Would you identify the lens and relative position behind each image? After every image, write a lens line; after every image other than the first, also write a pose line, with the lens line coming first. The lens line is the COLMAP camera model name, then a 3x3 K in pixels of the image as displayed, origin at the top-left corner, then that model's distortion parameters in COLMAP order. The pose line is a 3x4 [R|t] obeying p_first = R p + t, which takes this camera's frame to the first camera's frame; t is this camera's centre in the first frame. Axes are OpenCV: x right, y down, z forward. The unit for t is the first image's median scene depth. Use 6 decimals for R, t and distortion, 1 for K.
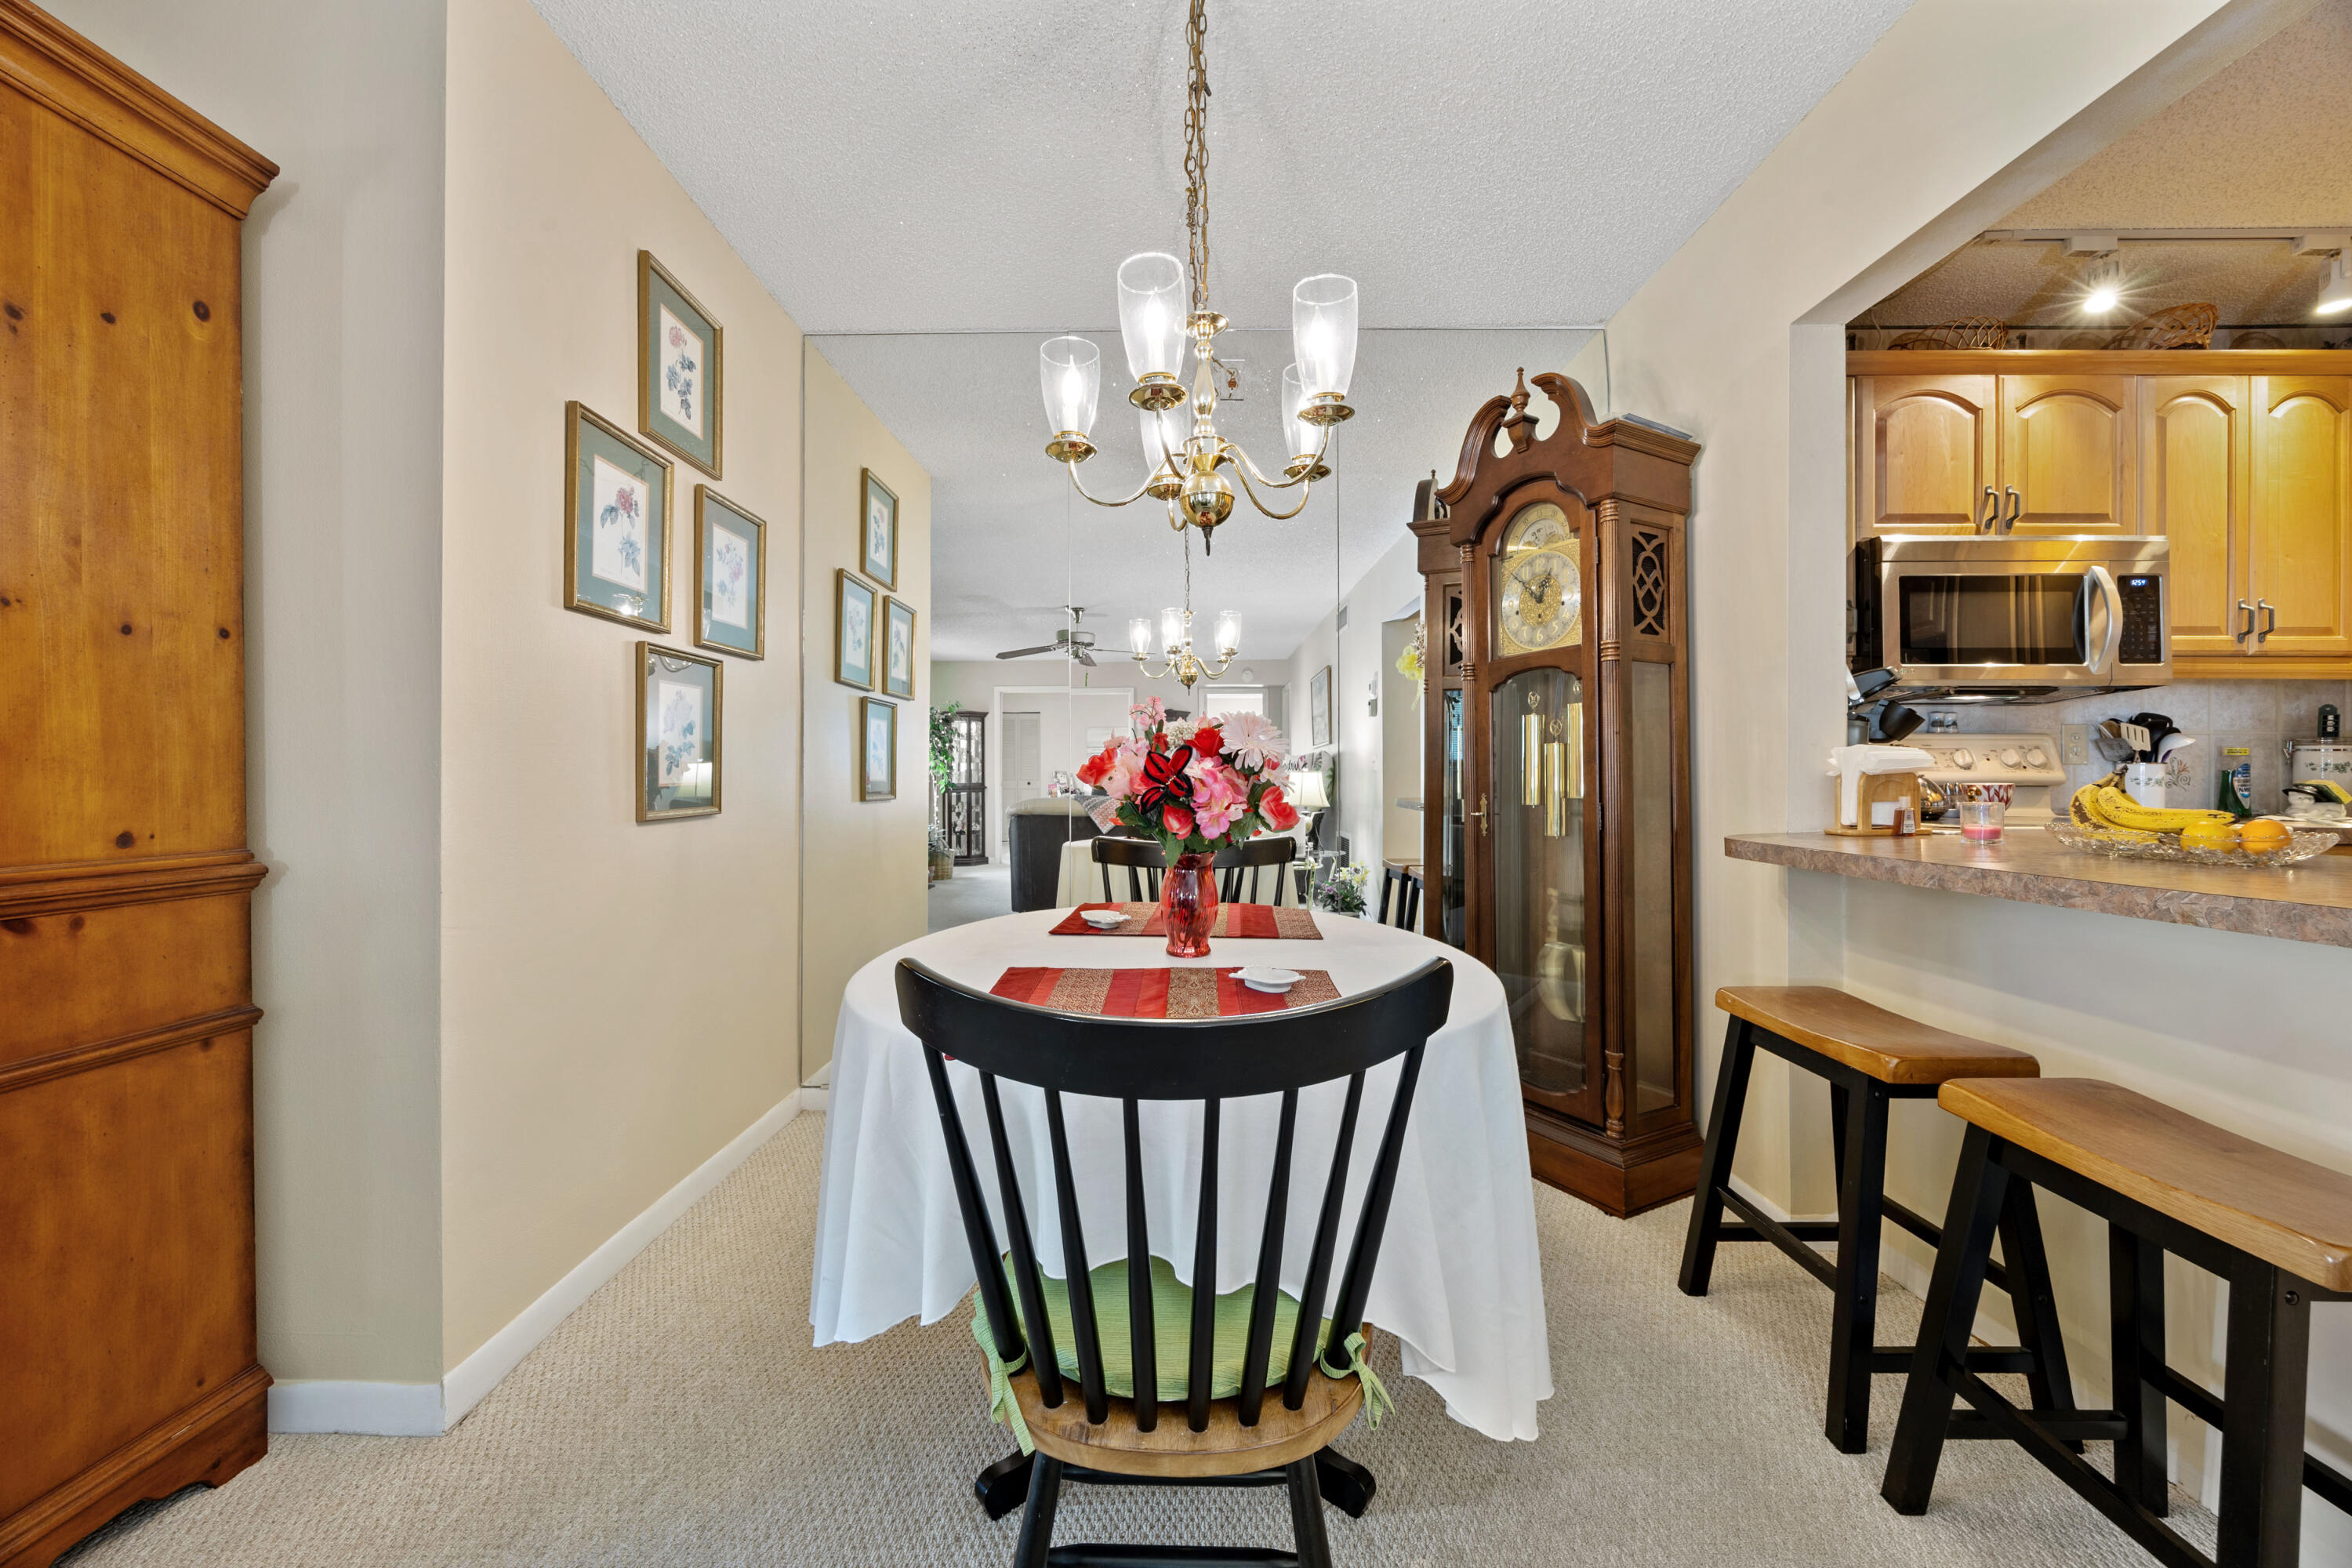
lens RADIAL K [[906.7, 0, 1164.6], [0, 906.7, 771.3], [0, 0, 1]] dist [0.000176, -0.000220]
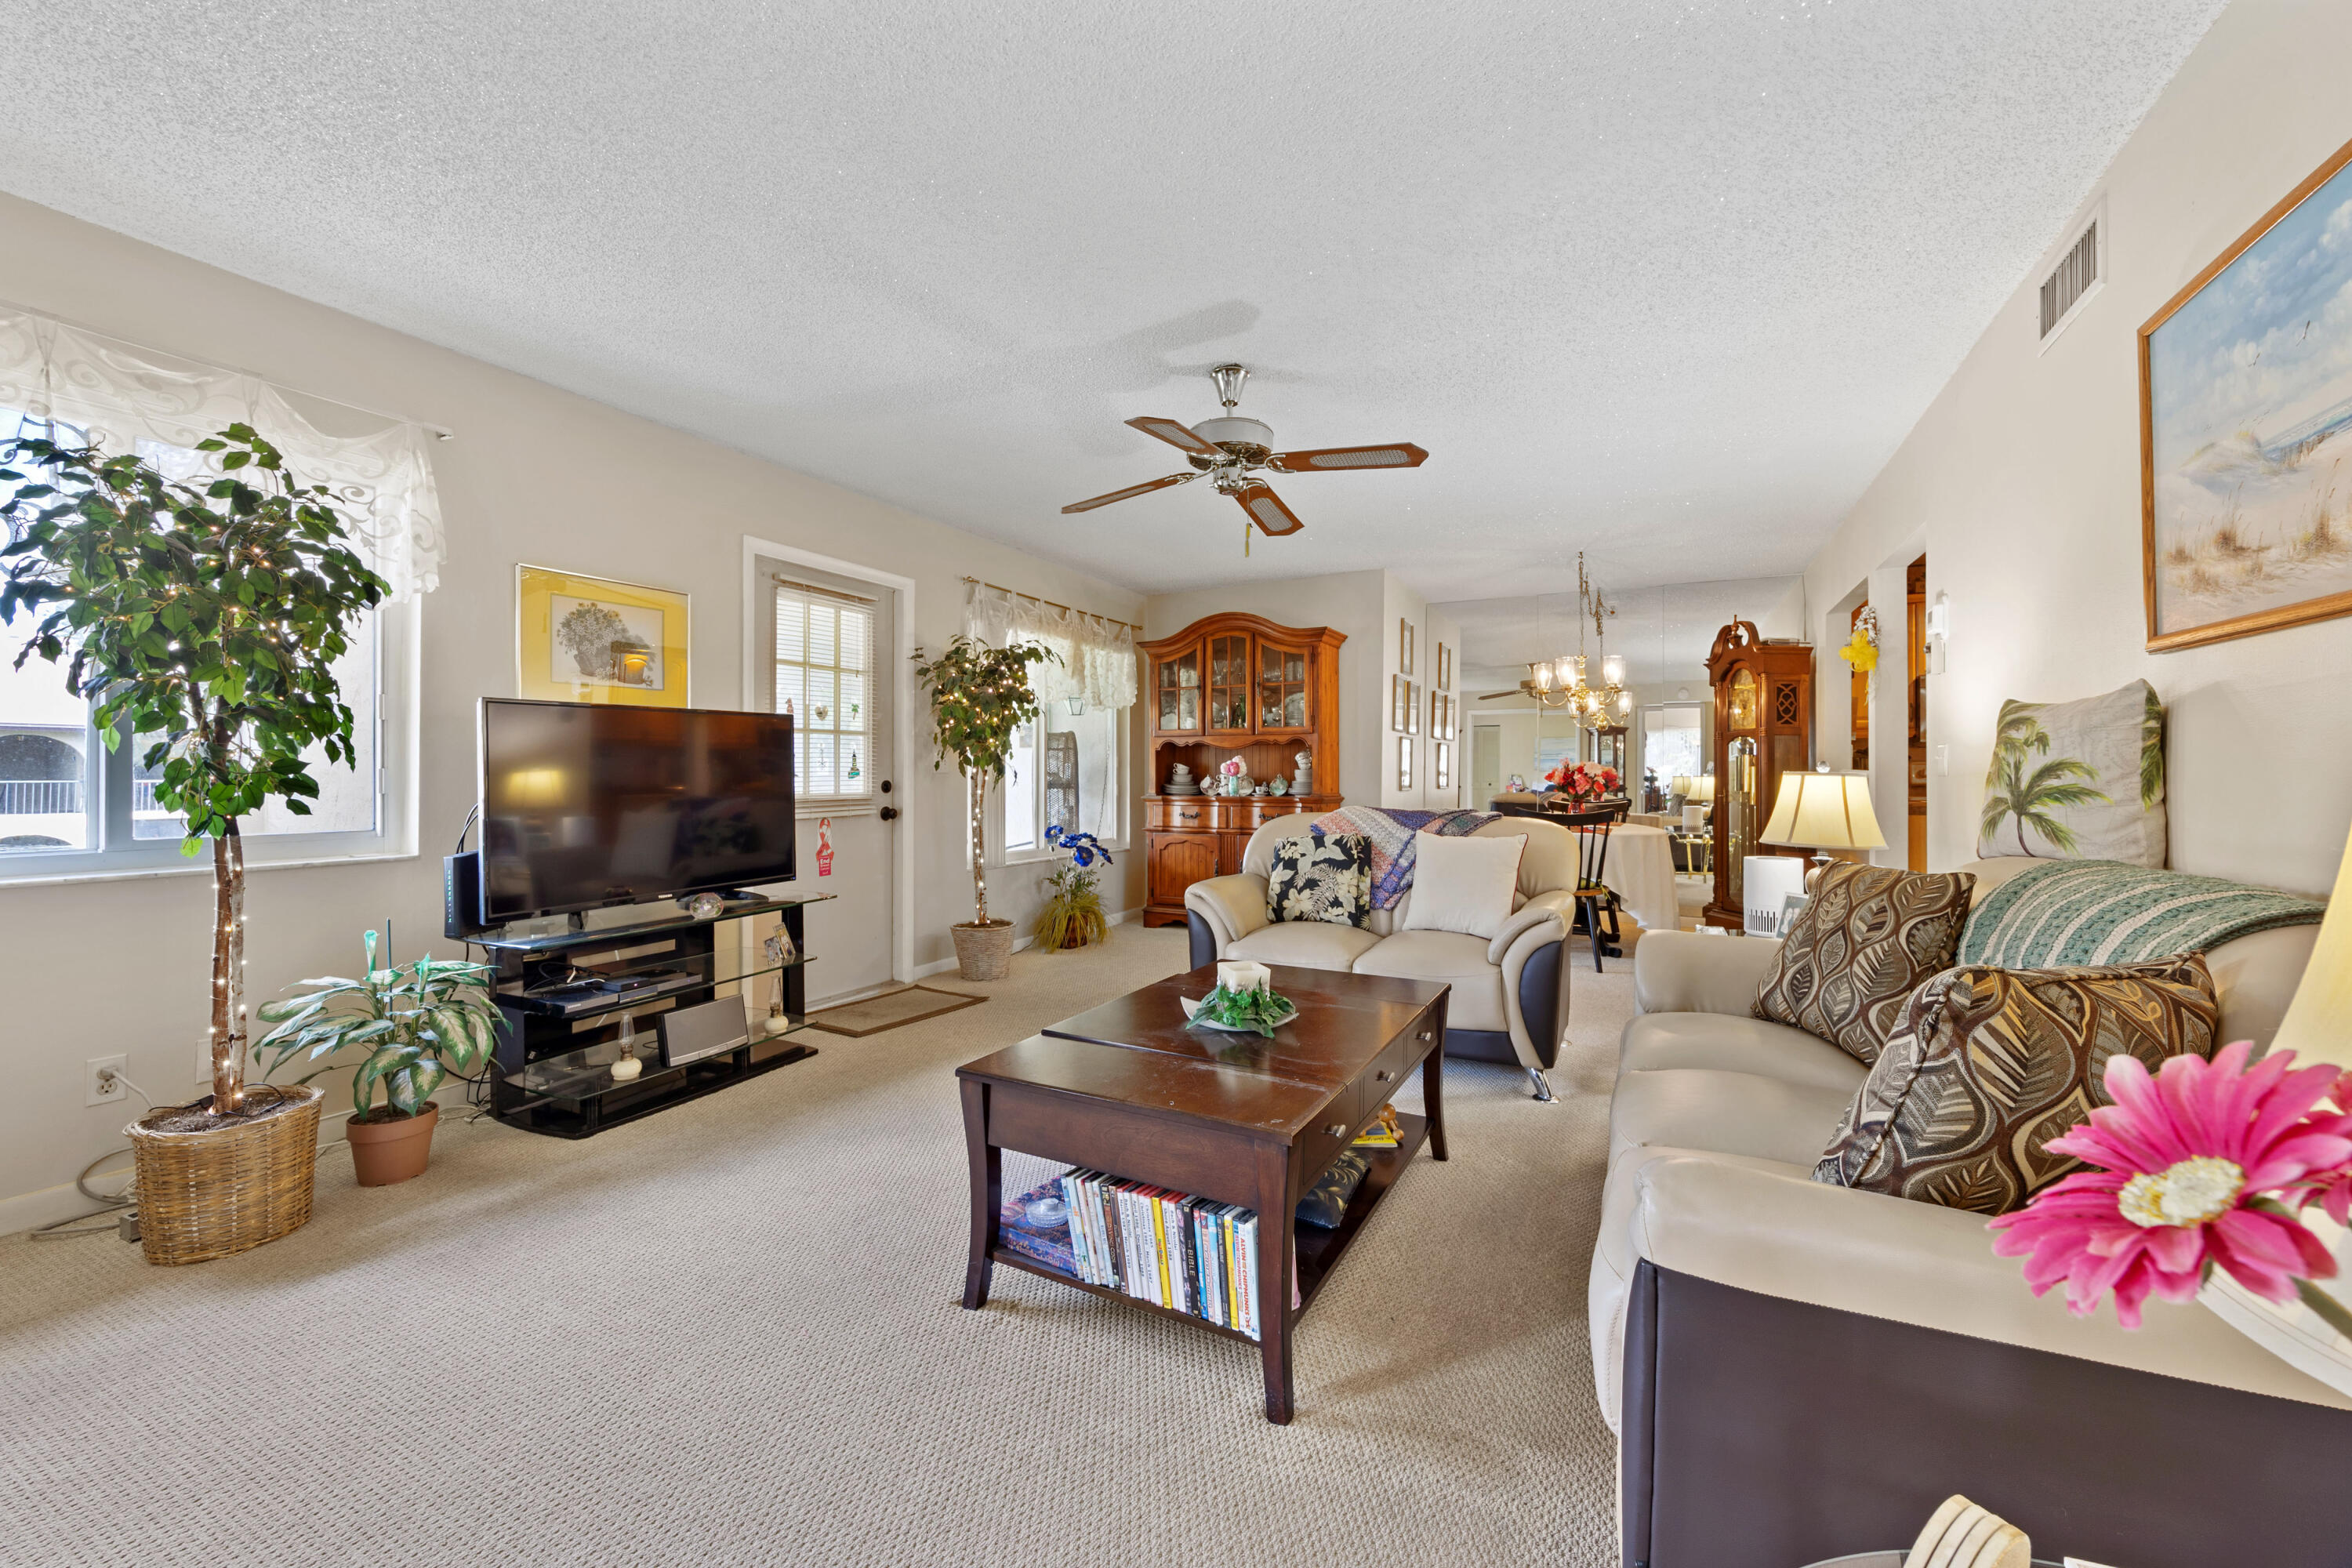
lens RADIAL K [[906.7, 0, 1164.6], [0, 906.7, 771.3], [0, 0, 1]] dist [0.000176, -0.000220]
pose [[0.887353, 0.002882, -0.461082, 0.153392], [-0.004209, 0.999989, -0.001850, -0.006538], [0.461072, 0.003582, 0.887356, -1.966045]]
